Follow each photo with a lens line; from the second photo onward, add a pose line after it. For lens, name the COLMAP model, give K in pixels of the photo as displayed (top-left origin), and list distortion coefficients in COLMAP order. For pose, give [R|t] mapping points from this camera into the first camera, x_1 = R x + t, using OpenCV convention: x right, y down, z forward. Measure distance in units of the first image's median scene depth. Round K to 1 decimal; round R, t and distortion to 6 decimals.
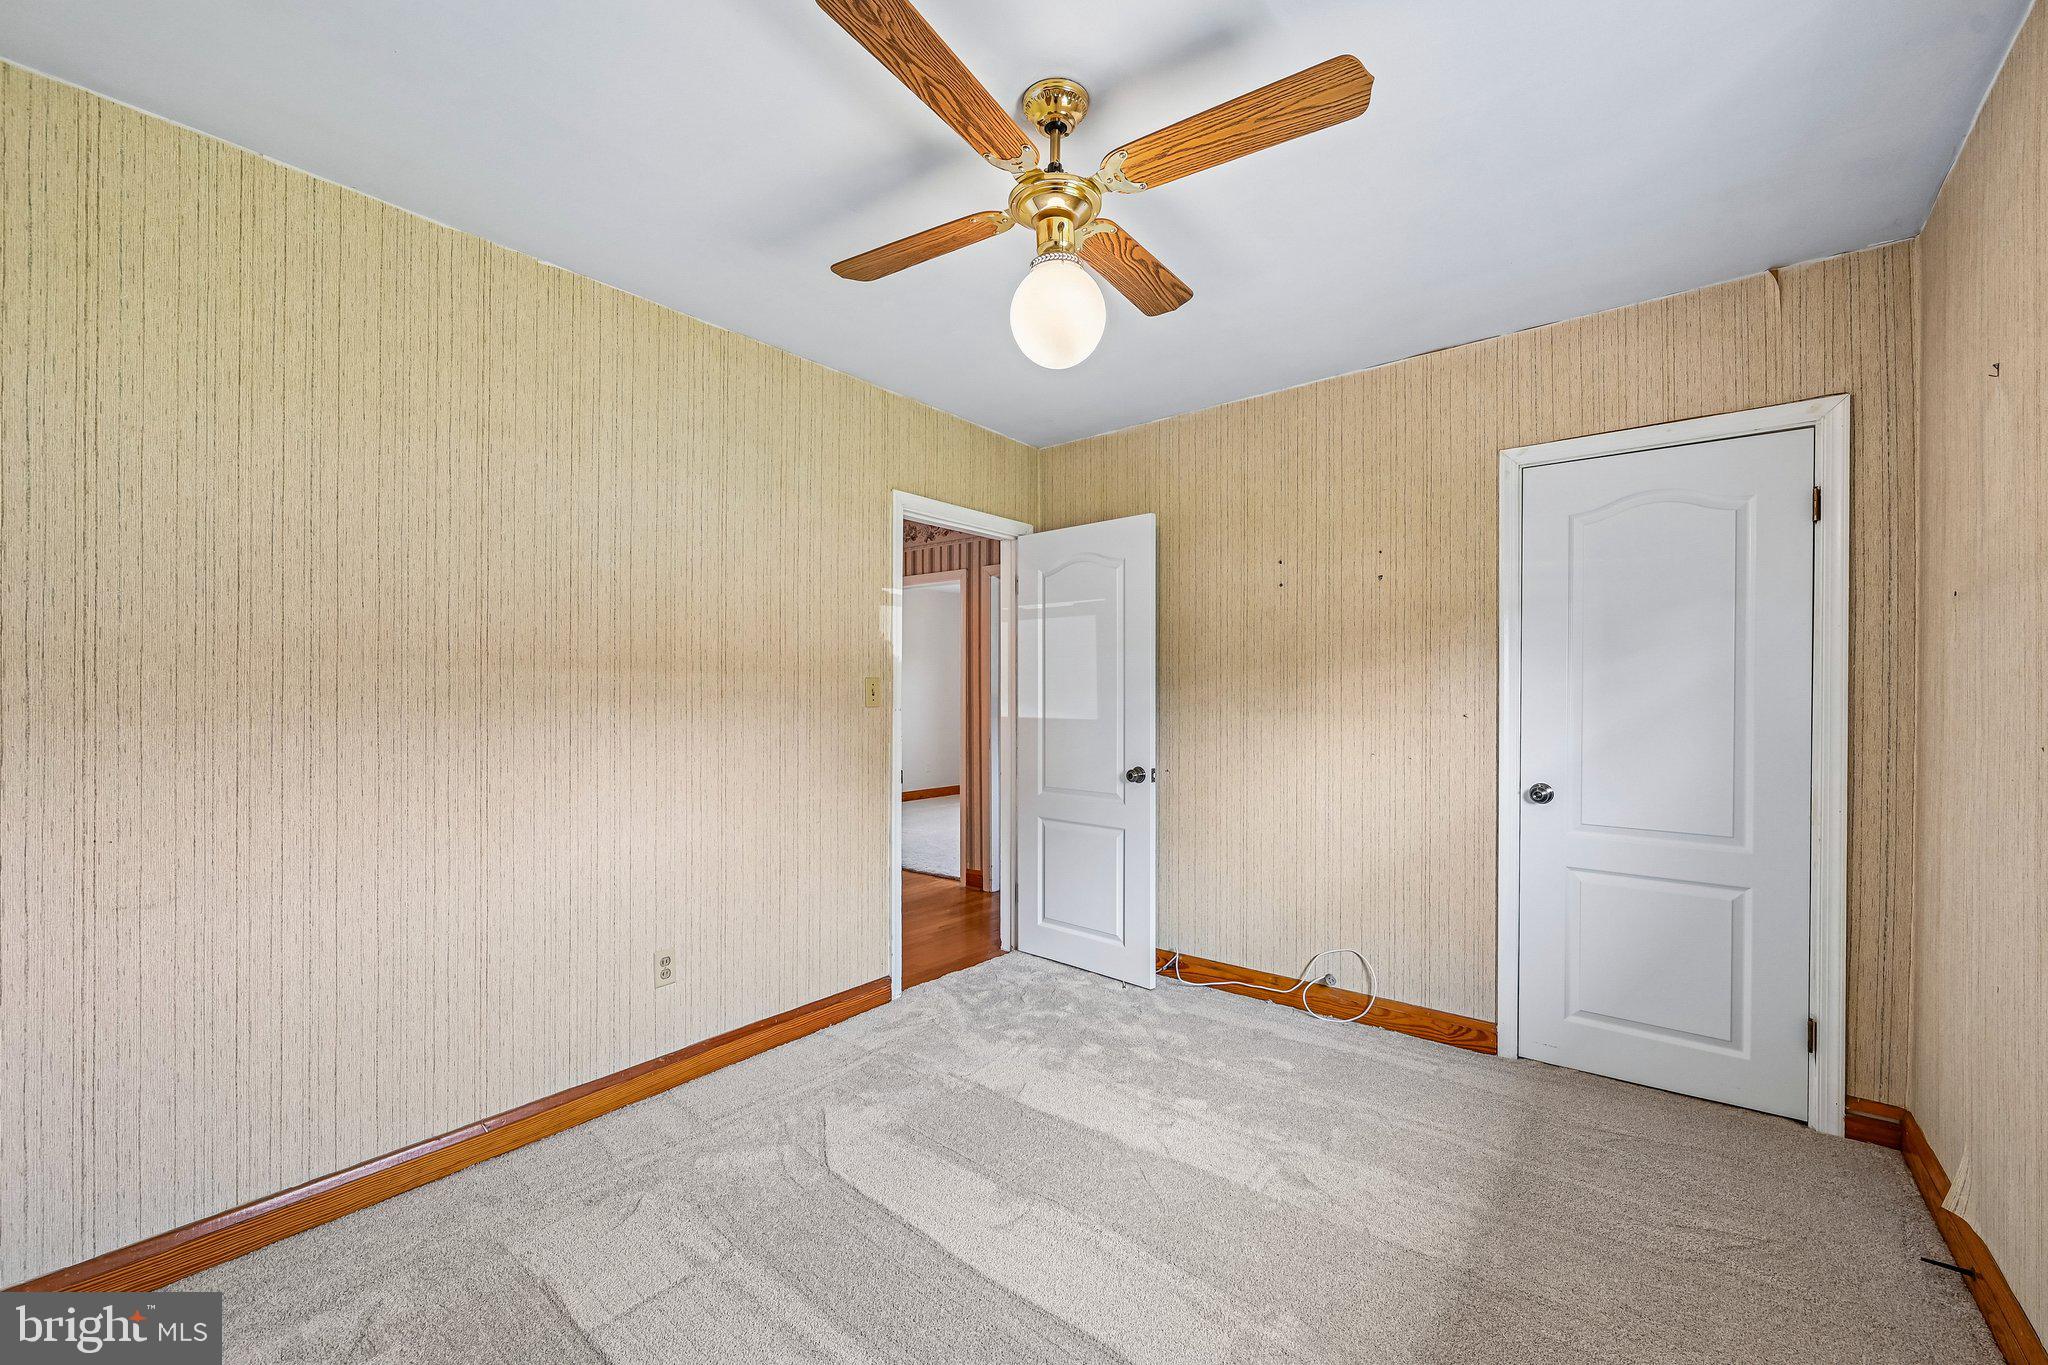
lens RADIAL K [[821.5, 0, 1030.8], [0, 821.5, 693.2], [0, 0, 1]] dist [-0.002825, 0.001072]
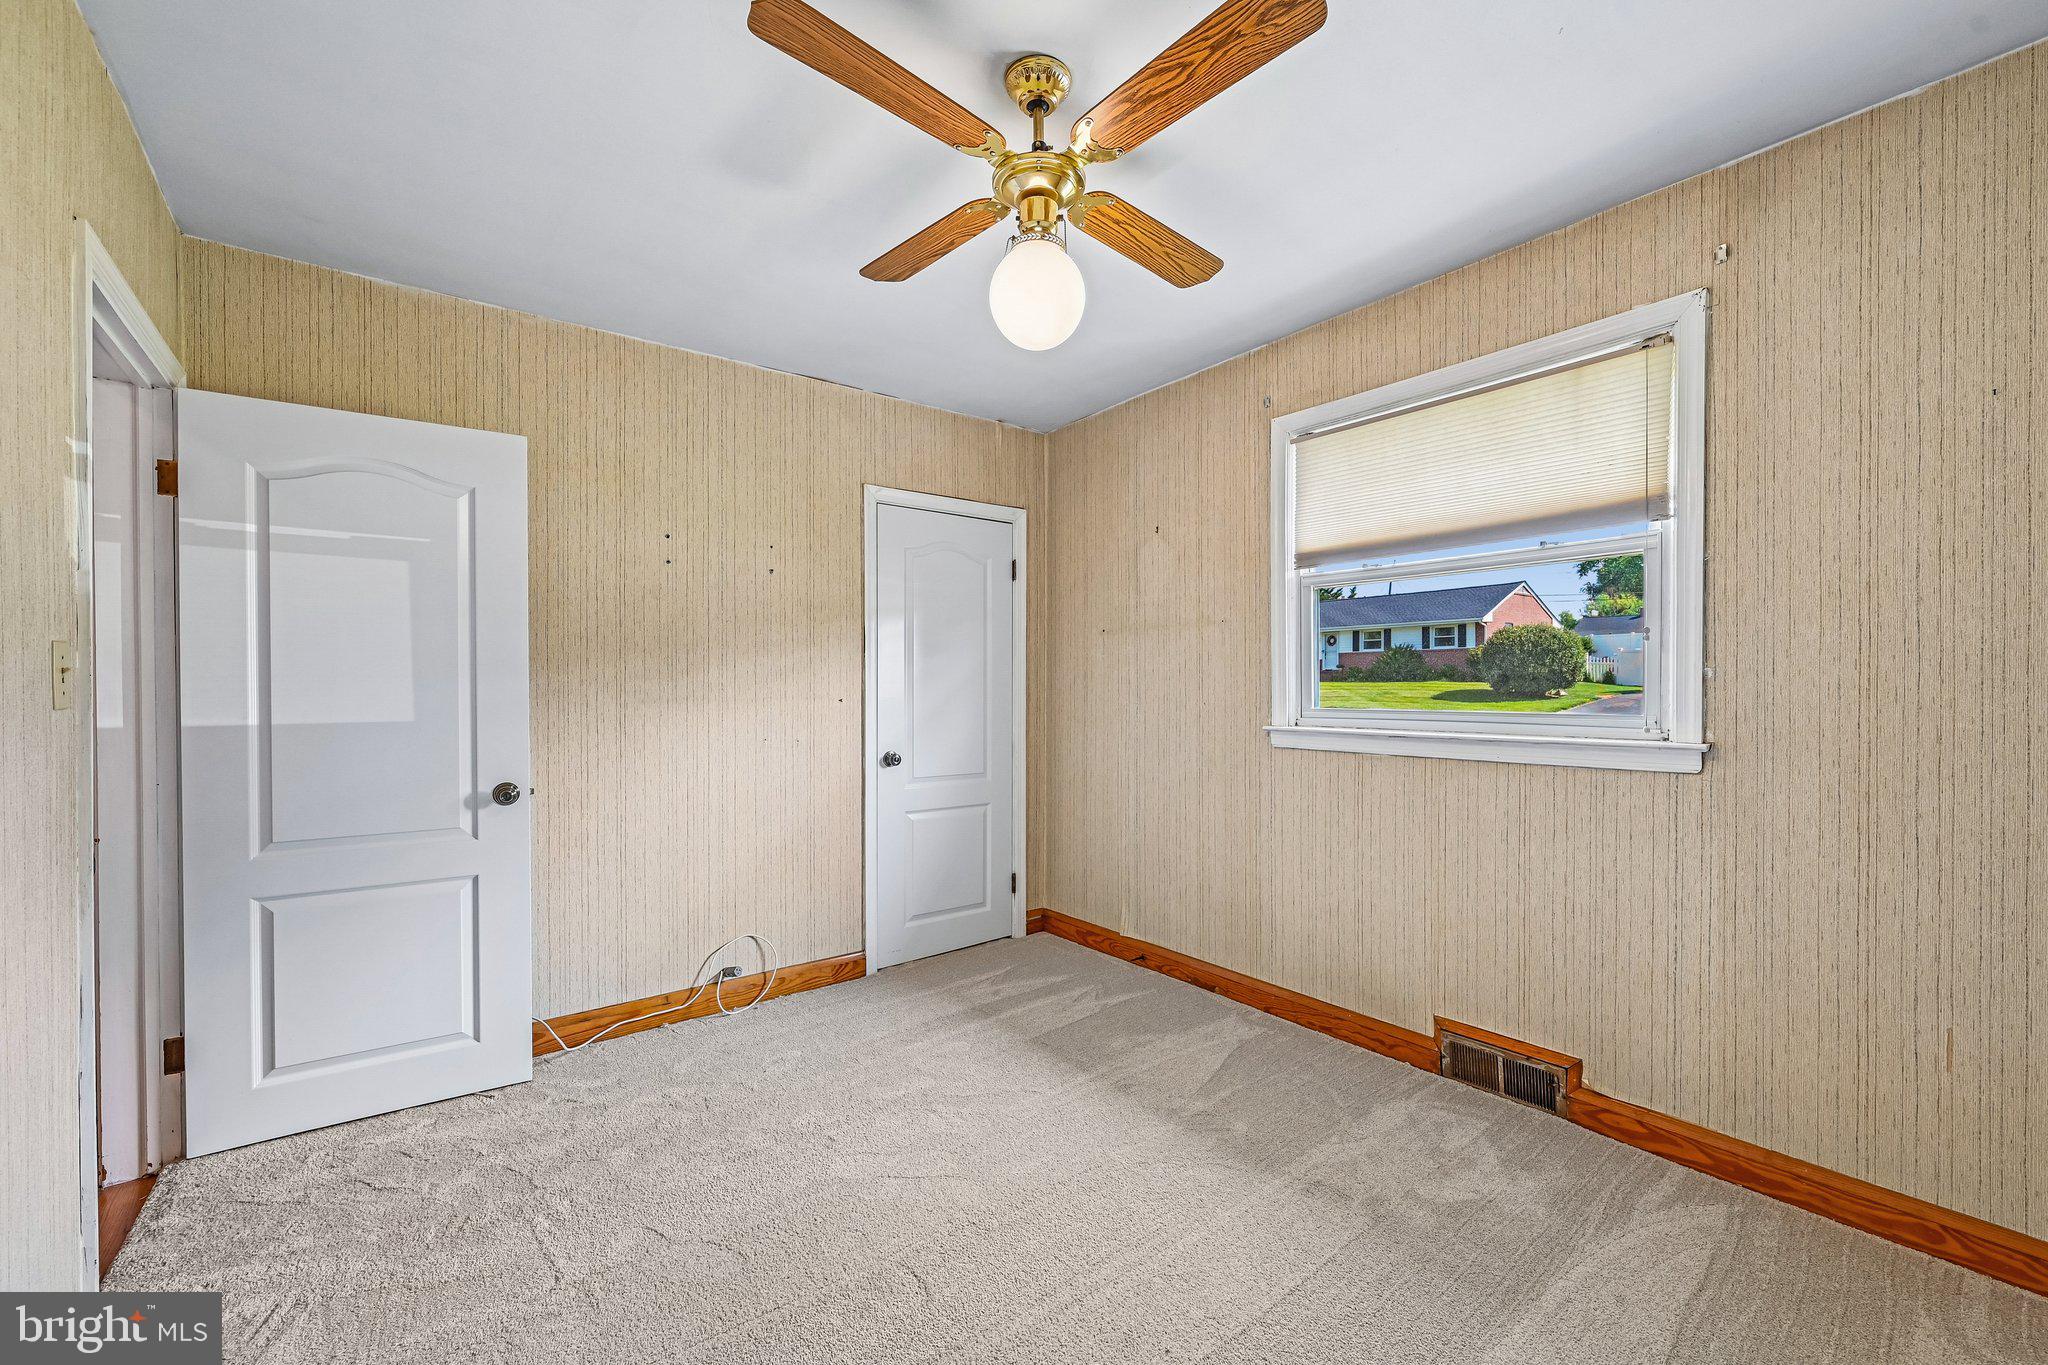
lens RADIAL K [[821.5, 0, 1034.4], [0, 821.5, 690.9], [0, 0, 1]] dist [-0.002825, 0.001072]
pose [[0.231043, -0.008407, 0.972907, -0.509335], [0.001846, 0.999965, 0.008202, 0.004005], [-0.972942, -0.000099, 0.231050, 0.420433]]
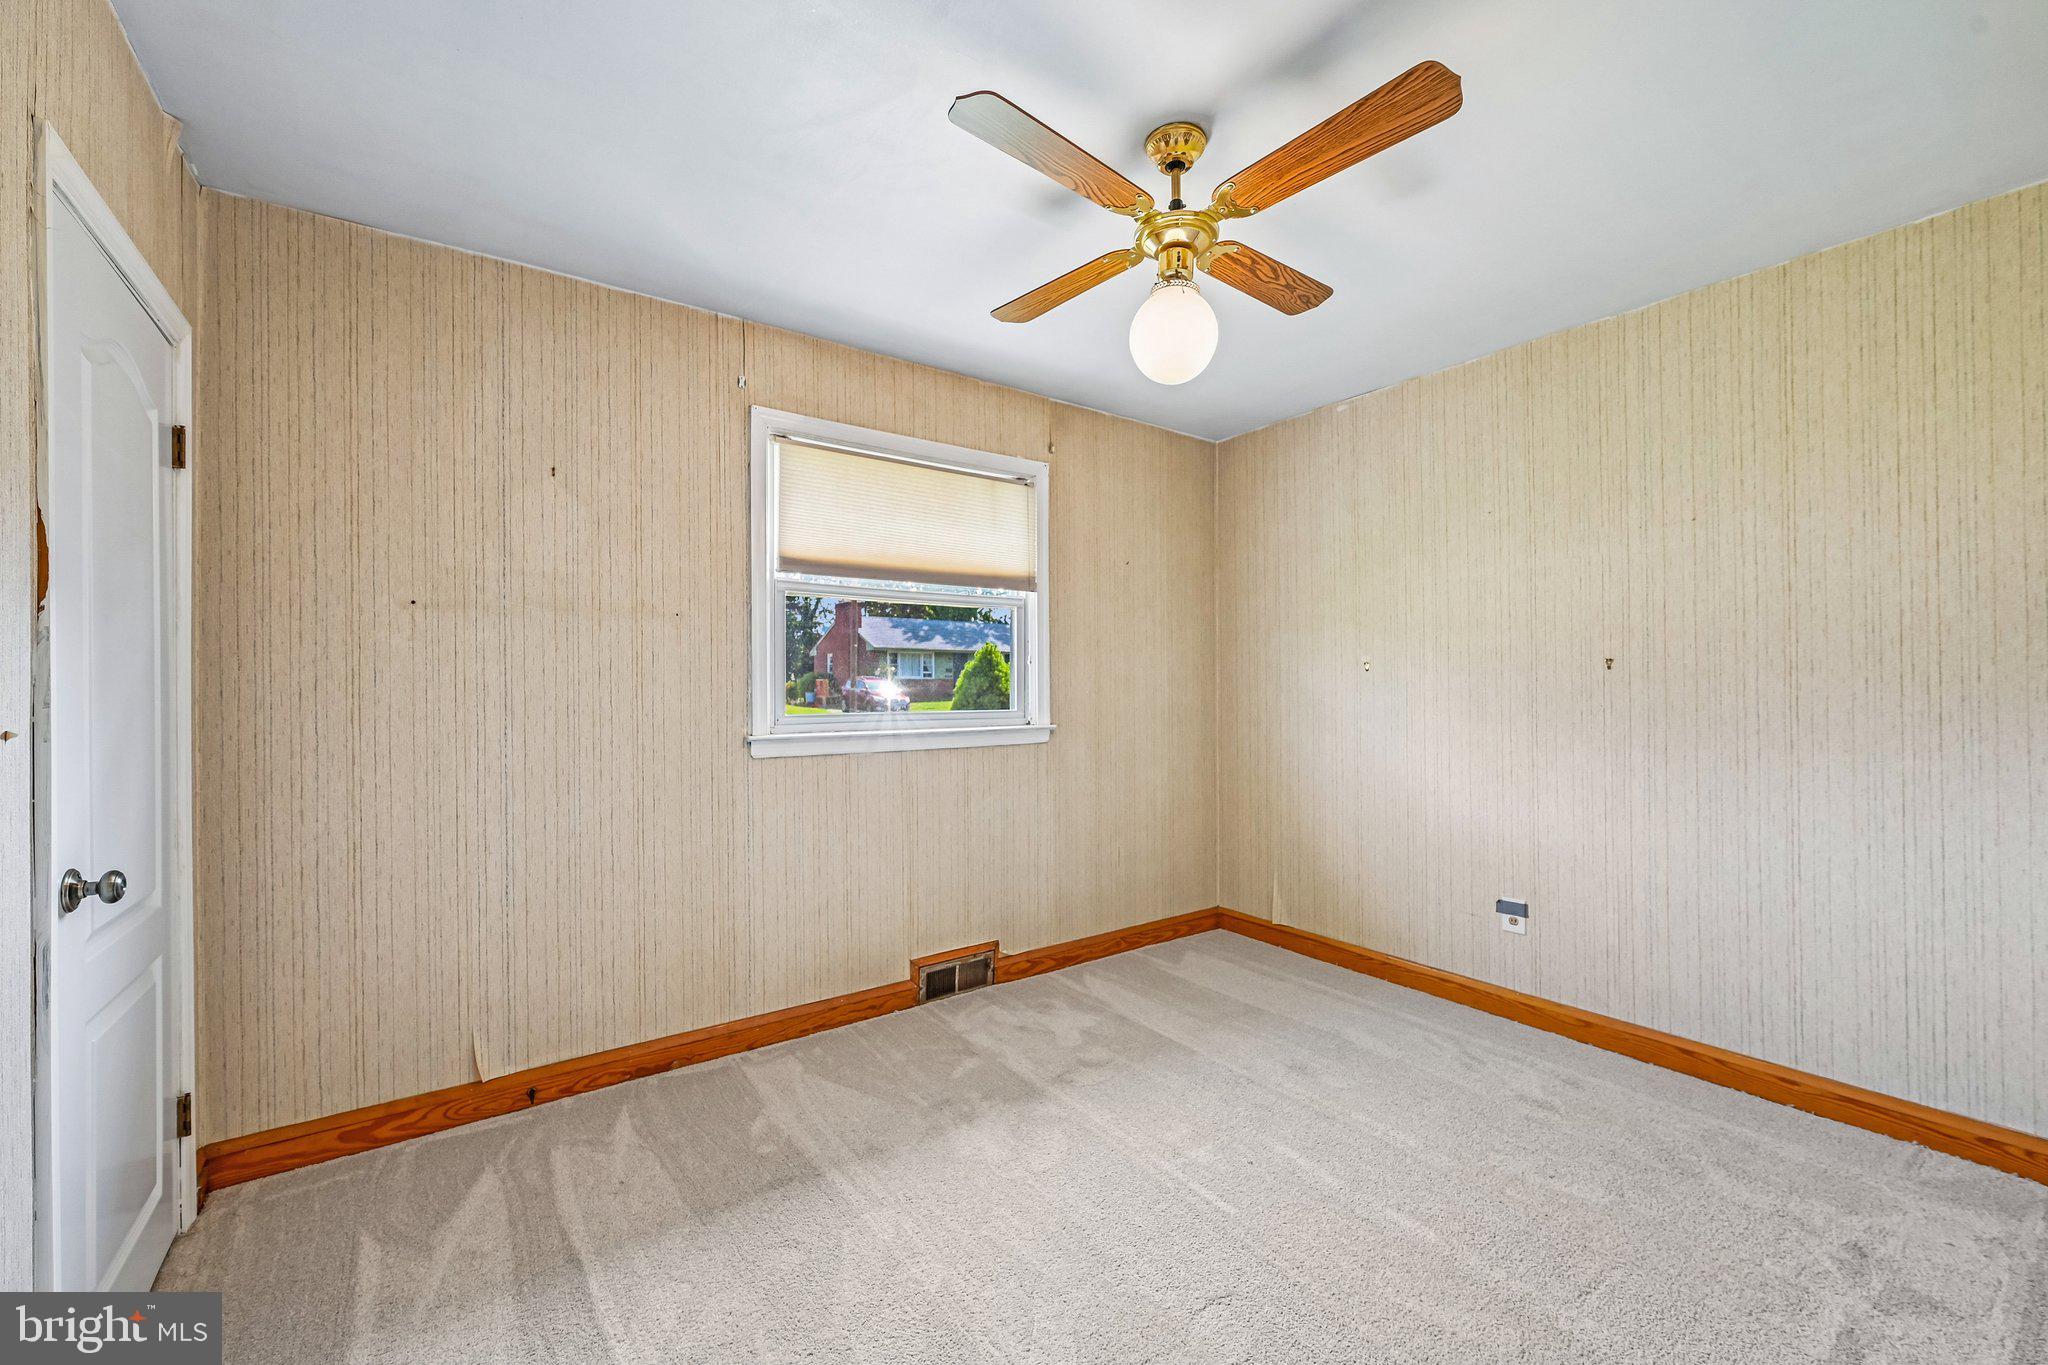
lens RADIAL K [[821.5, 0, 1028.5], [0, 821.5, 693.4], [0, 0, 1]] dist [-0.002825, 0.001072]
pose [[-0.963847, 0.003976, 0.266426, -0.033794], [0.004203, 0.999991, 0.000282, 0.008585], [-0.266422, 0.001392, -0.963855, 1.148878]]
